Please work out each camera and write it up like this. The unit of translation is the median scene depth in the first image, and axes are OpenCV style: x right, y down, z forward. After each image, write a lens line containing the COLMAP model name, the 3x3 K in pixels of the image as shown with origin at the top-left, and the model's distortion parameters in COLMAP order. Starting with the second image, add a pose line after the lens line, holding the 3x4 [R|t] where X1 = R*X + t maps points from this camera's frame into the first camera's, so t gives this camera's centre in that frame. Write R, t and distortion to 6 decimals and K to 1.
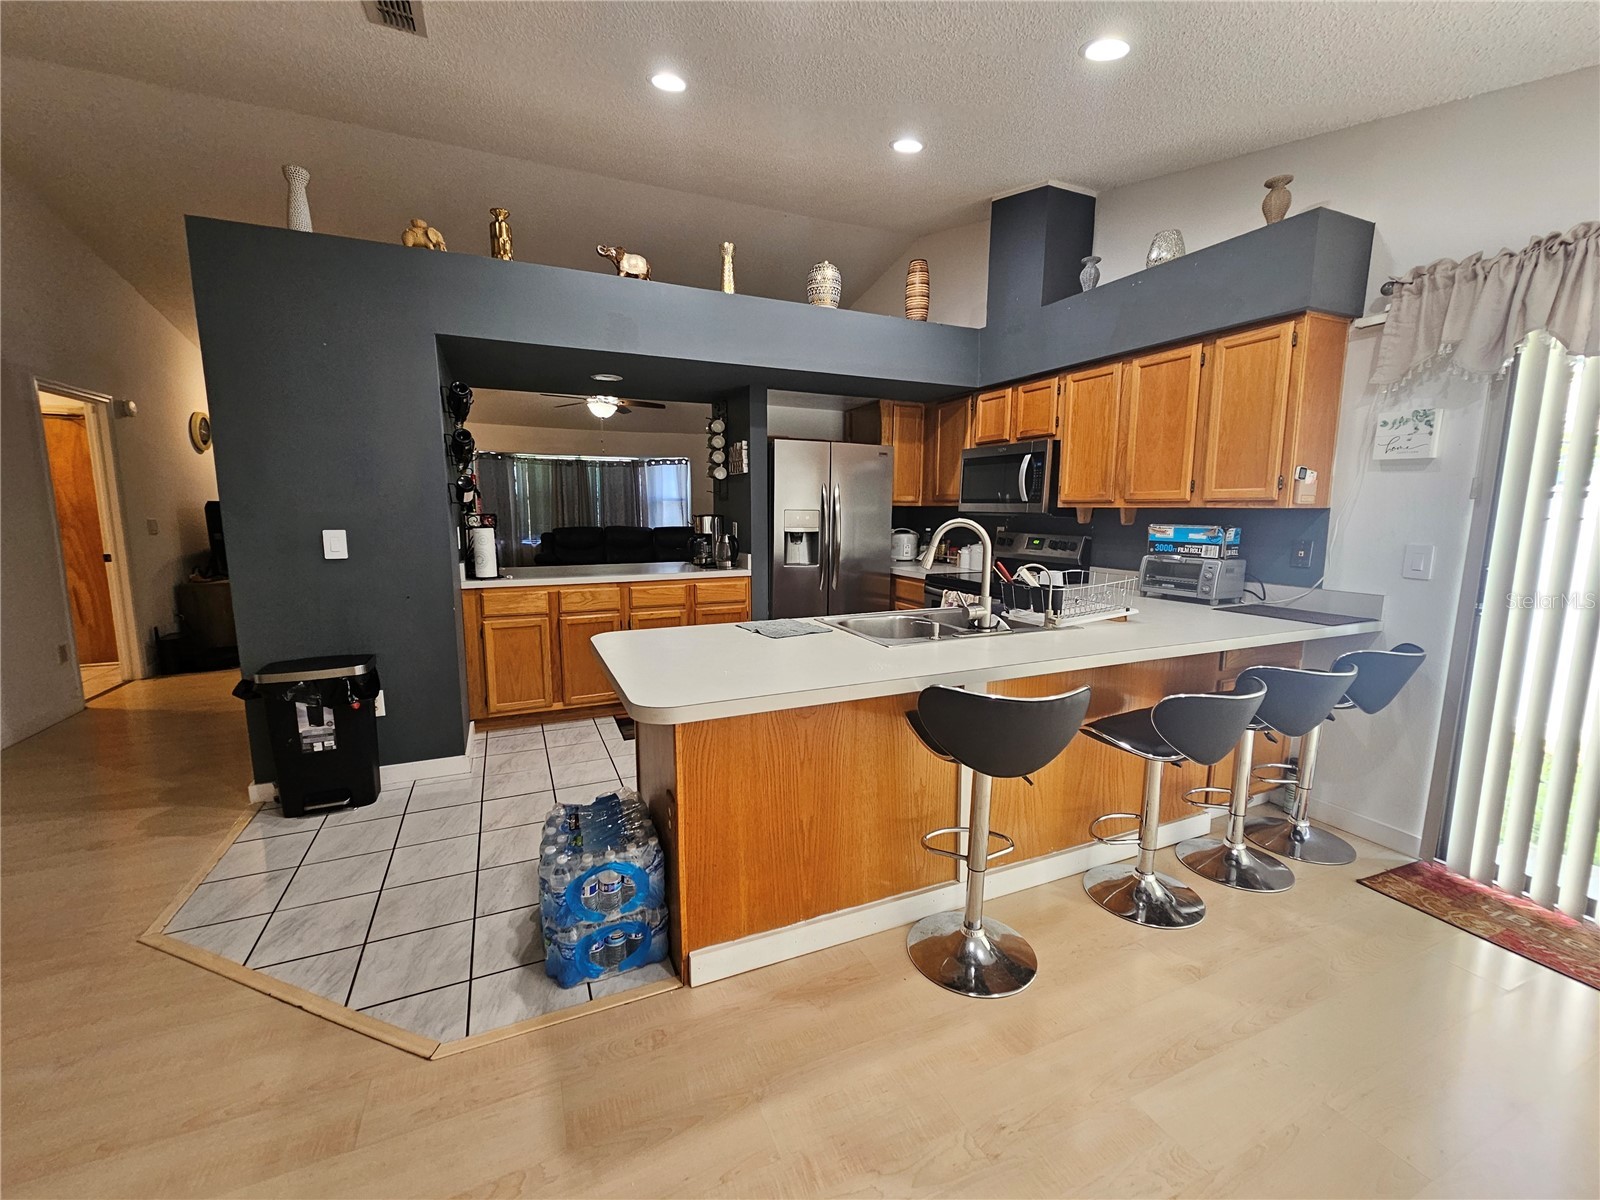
lens RADIAL K [[652.9, 0, 797.2], [0, 652.9, 600.8], [0, 0, 1]] dist [-0.002538, -0.001345]
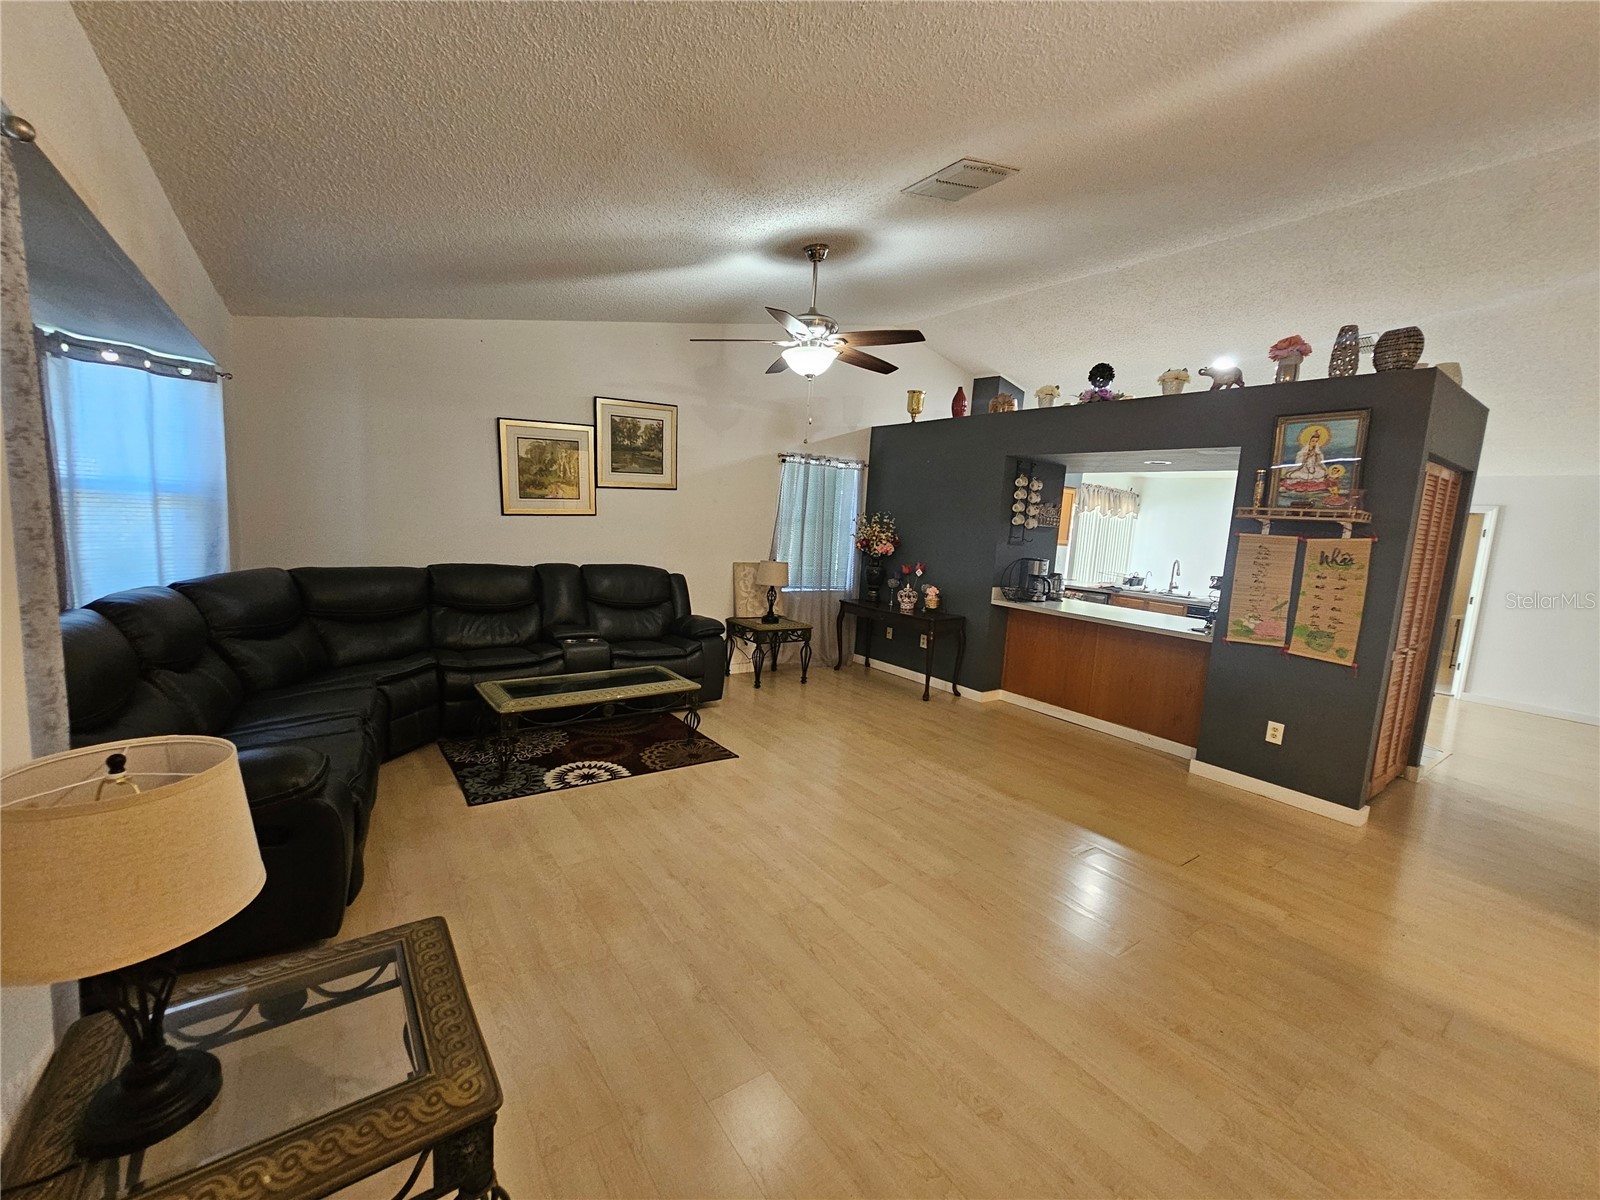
lens RADIAL K [[652.9, 0, 805.9], [0, 652.9, 601.4], [0, 0, 1]] dist [-0.002538, -0.001345]
pose [[-0.210651, -0.143038, 0.967040, -1.499642], [0.075693, 0.983881, 0.162017, -0.345106], [-0.974627, 0.107327, -0.196428, 2.055850]]
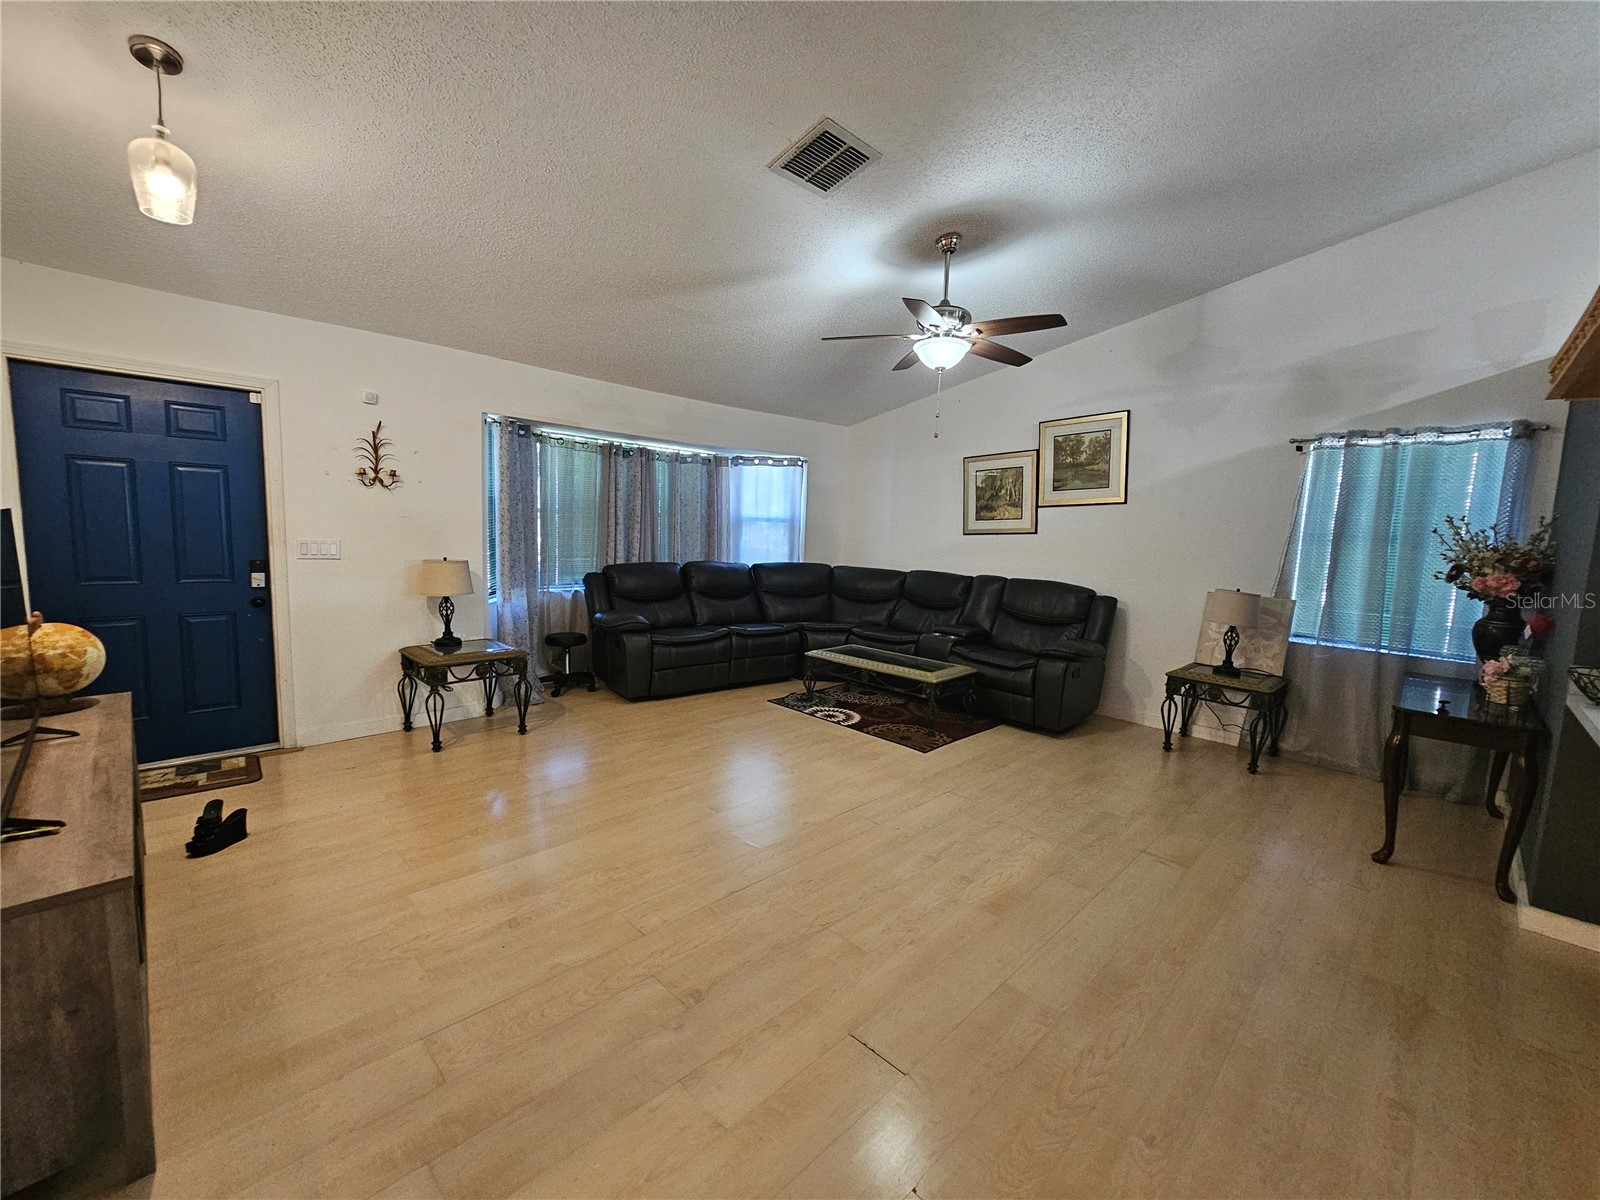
lens RADIAL K [[652.9, 0, 794.0], [0, 652.9, 600.7], [0, 0, 1]] dist [-0.002538, -0.001345]
pose [[0.934077, -0.011971, 0.356870, -1.076711], [0.018625, 0.999711, -0.015217, -0.174679], [-0.356585, 0.020861, 0.934030, 1.050049]]
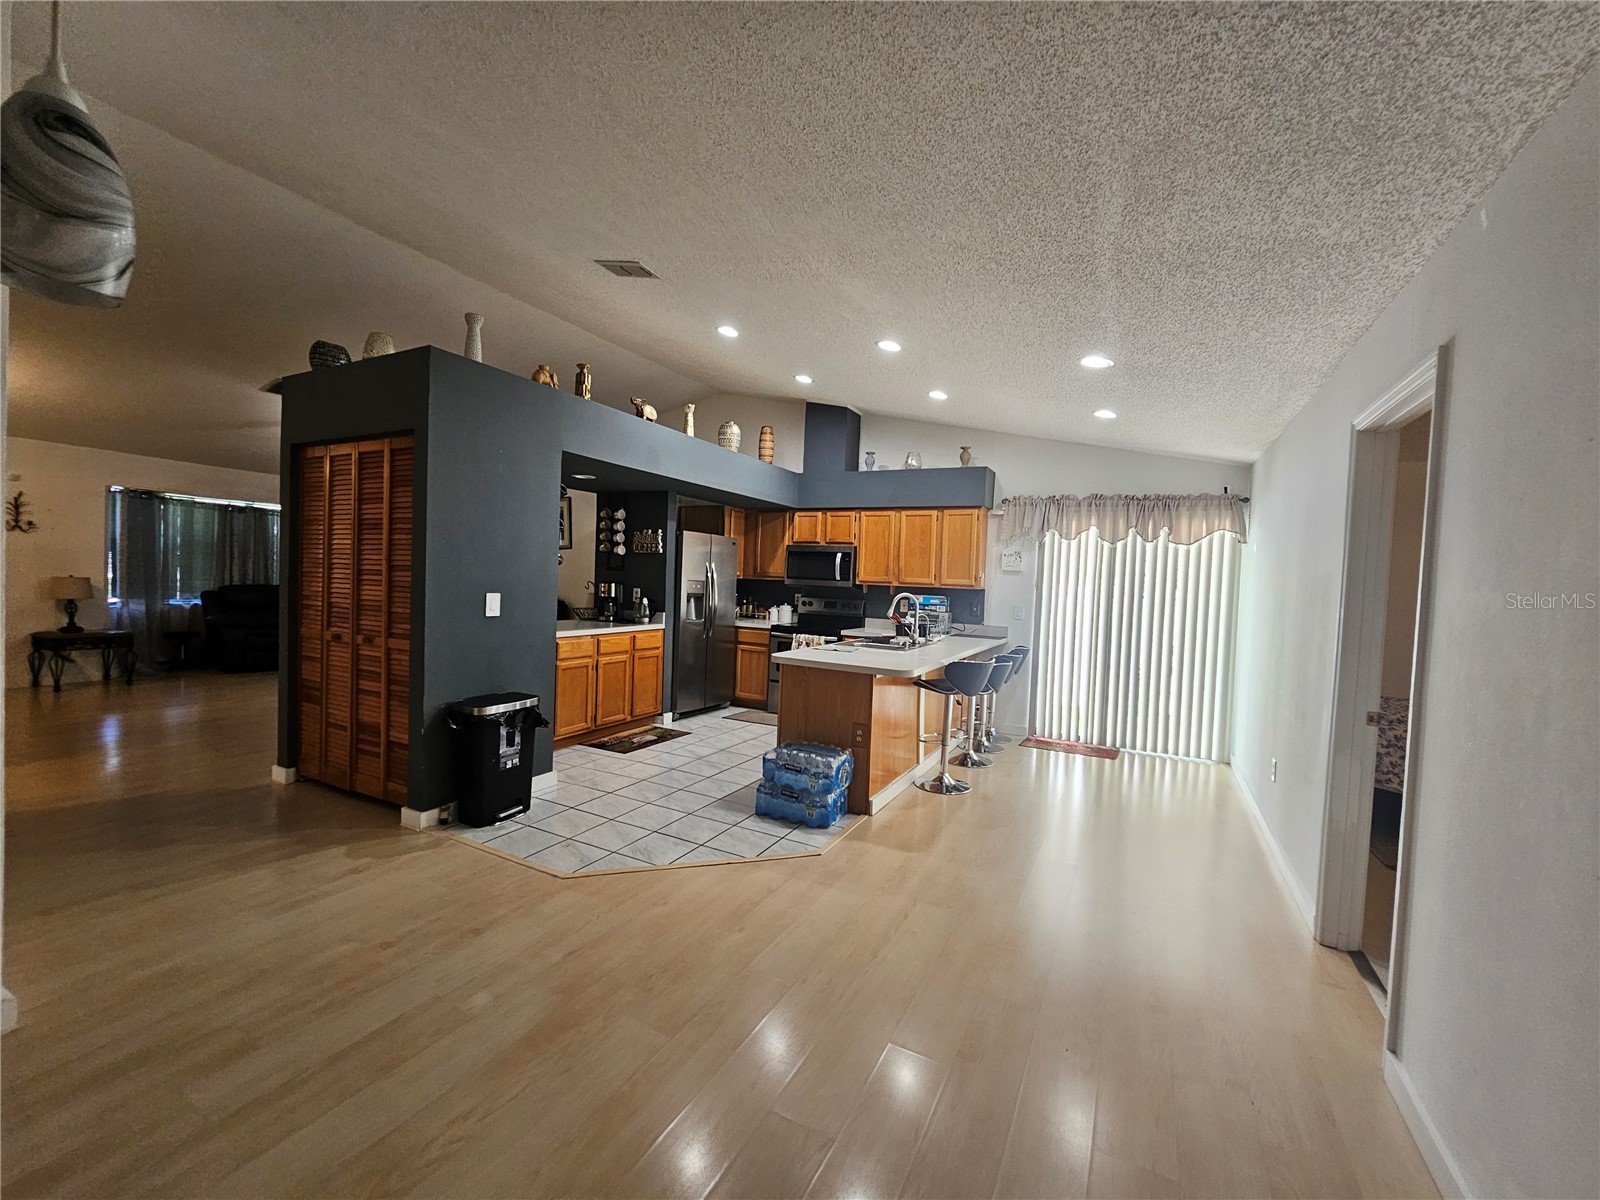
lens RADIAL K [[652.9, 0, 805.1], [0, 652.9, 600.9], [0, 0, 1]] dist [-0.002538, -0.001345]
pose [[0.781560, 0.005272, 0.623808, -0.783670], [0.053043, 0.995781, -0.074873, 0.024751], [-0.621571, 0.091606, 0.777983, -0.267949]]
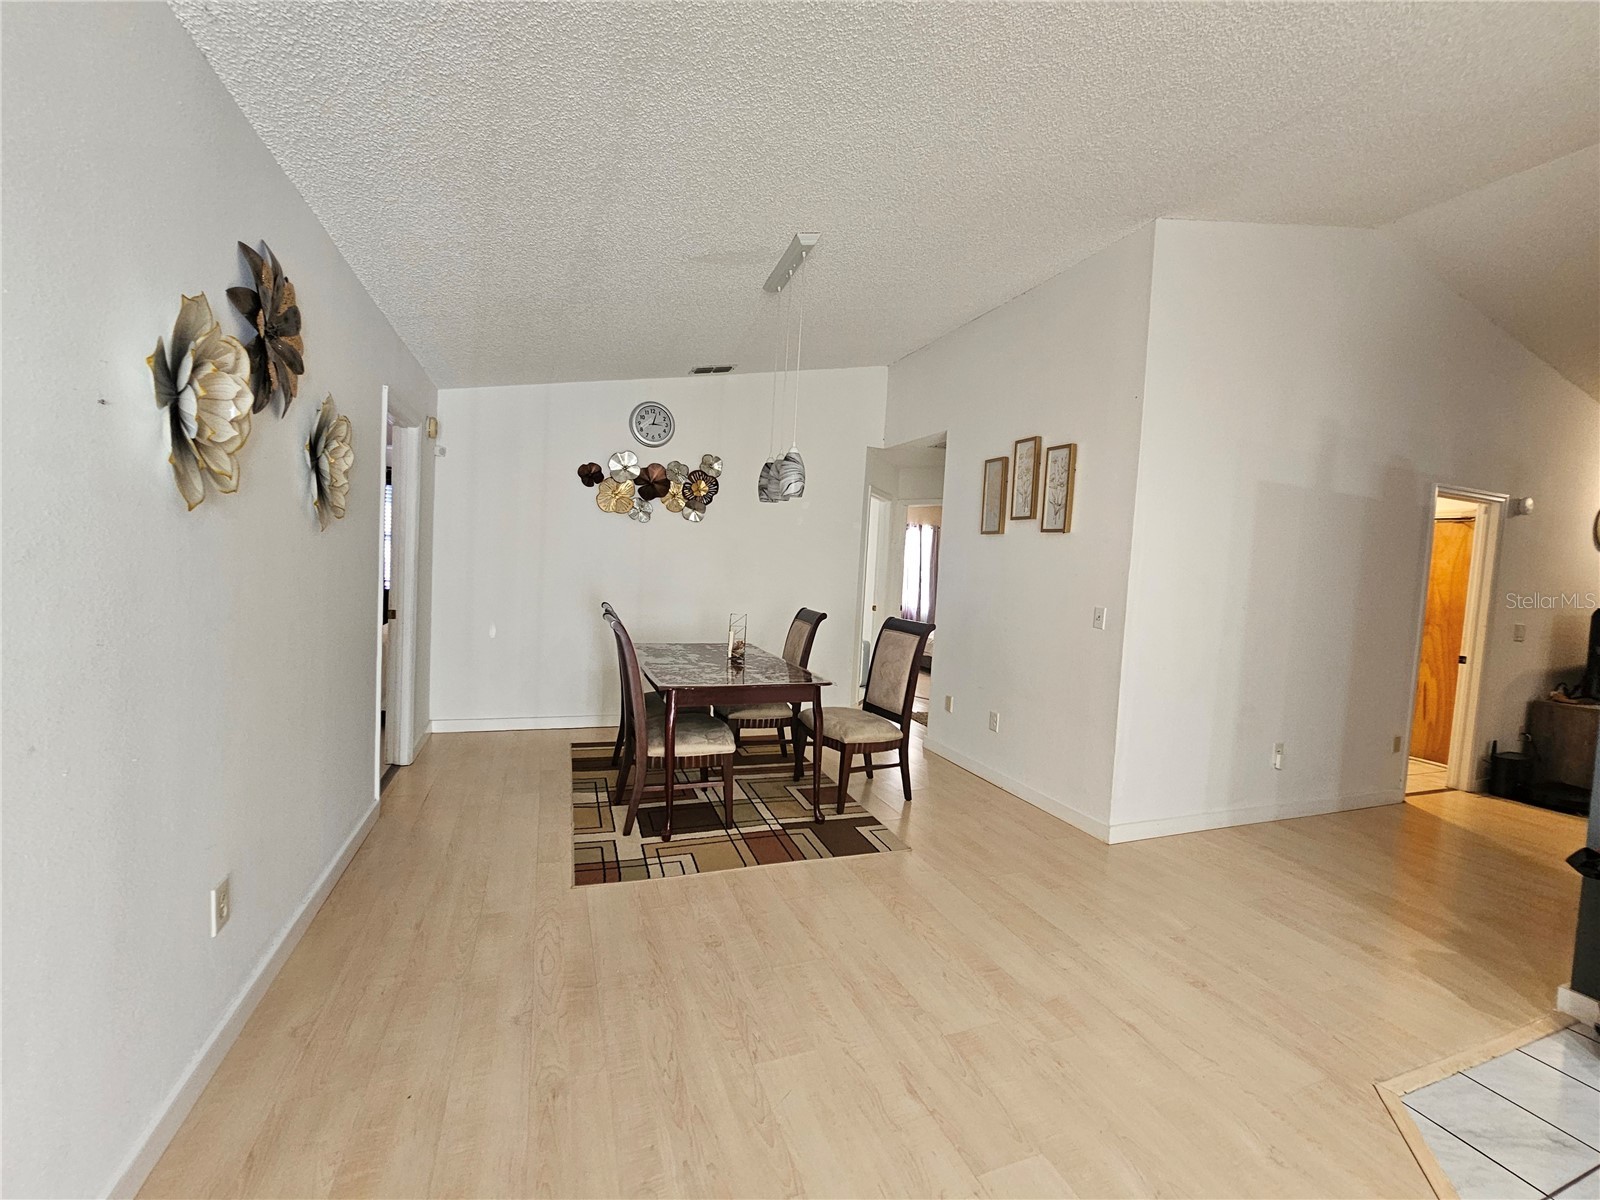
lens RADIAL K [[652.9, 0, 803.7], [0, 652.9, 595.8], [0, 0, 1]] dist [-0.002538, -0.001345]
pose [[-0.048663, 0.040842, -0.997980, -0.057479], [-0.198407, 0.978857, 0.049734, -0.014747], [0.978911, 0.200426, -0.039530, 0.067106]]
